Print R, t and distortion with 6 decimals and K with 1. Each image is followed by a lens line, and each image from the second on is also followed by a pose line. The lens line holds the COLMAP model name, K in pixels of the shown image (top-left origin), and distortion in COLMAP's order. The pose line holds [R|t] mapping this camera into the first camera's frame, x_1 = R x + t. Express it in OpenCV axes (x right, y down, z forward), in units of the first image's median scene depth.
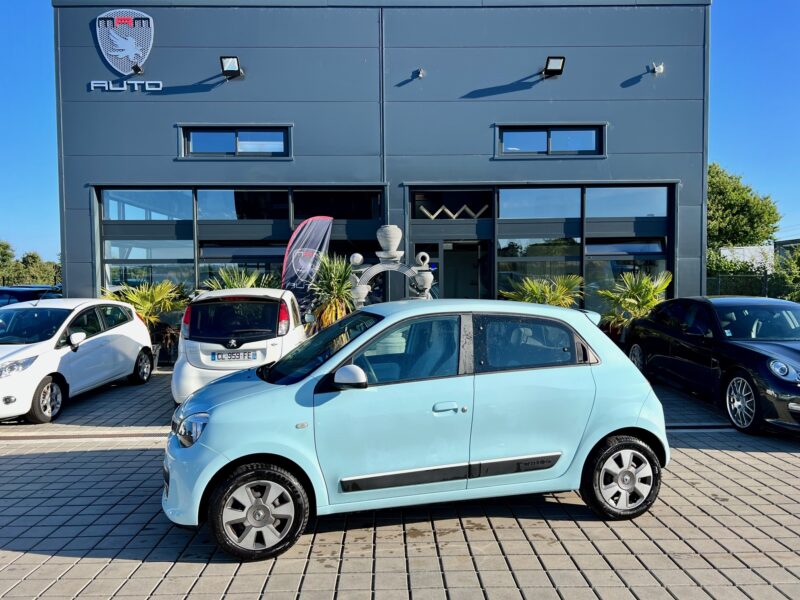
lens RADIAL K [[603.0, 0, 400.0], [0, 603.0, 300.0], [0, 0, 1]] dist [0.003929, 0.000219]
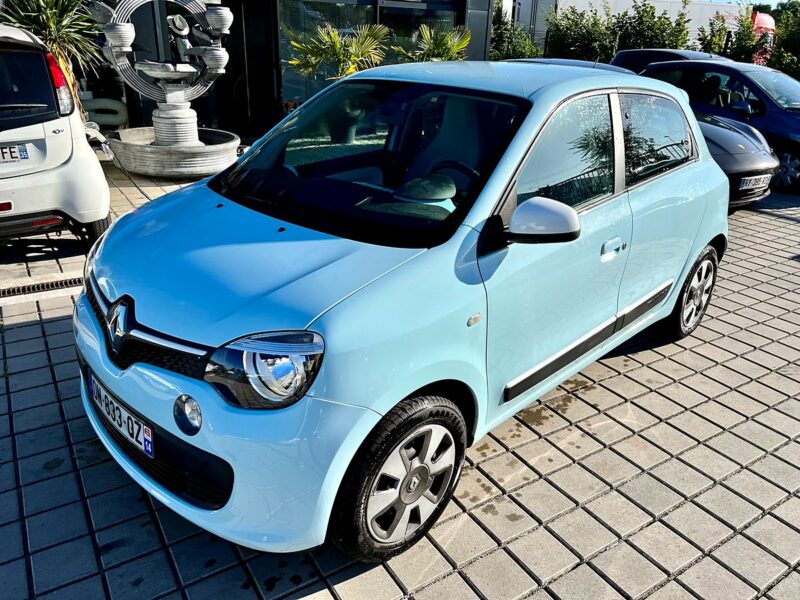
lens RADIAL K [[607.1, 0, 400.0], [0, 607.1, 300.0], [0, 0, 1]] dist [0.051459, 0.000288]
pose [[0.853835, -0.172916, 0.490984, -0.469406], [-0.025868, 0.927954, 0.371795, -0.009608], [-0.519900, -0.330152, 0.787847, 0.590055]]
